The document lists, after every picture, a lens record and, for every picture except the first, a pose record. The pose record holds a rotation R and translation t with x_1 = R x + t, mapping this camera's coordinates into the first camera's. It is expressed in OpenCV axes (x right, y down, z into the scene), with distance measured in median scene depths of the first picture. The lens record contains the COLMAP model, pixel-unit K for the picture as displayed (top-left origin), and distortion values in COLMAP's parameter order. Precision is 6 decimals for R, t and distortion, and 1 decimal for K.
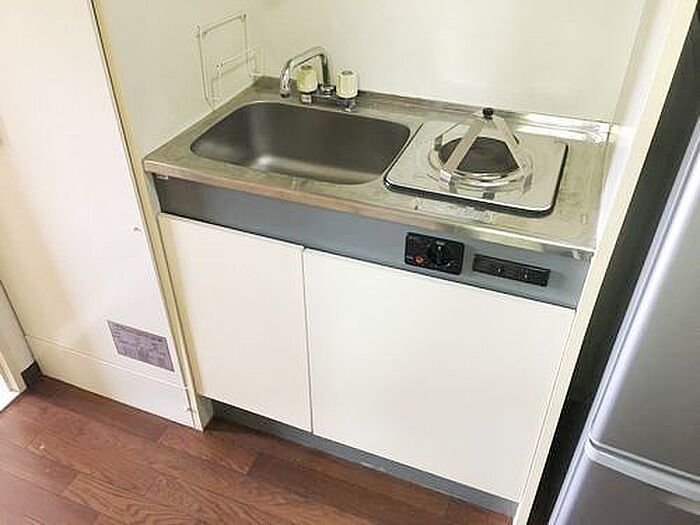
lens RADIAL K [[586.2, 0, 353.1], [0, 586.2, 259.6], [0, 0, 1]] dist [-0.001915, -0.023748]
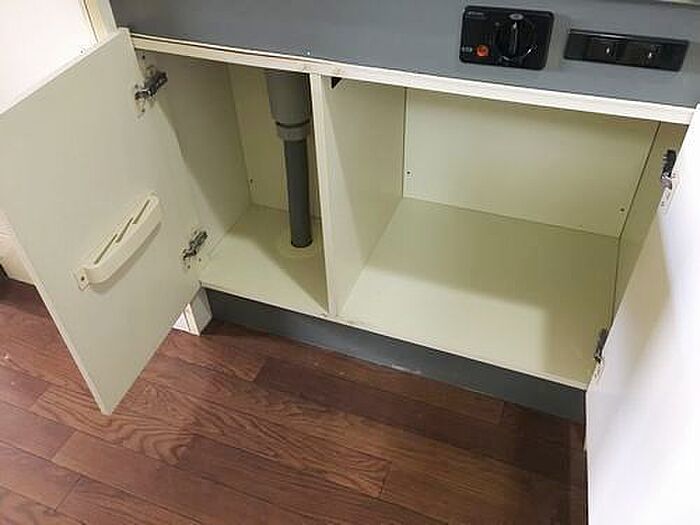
lens RADIAL K [[586.2, 0, 347.2], [0, 586.2, 265.4], [0, 0, 1]] dist [-0.001915, -0.023748]
pose [[0.999190, -0.030790, -0.025910, -0.024672], [0.033536, 0.992997, 0.113278, 0.120075], [0.022241, -0.114055, 0.993225, 0.212169]]
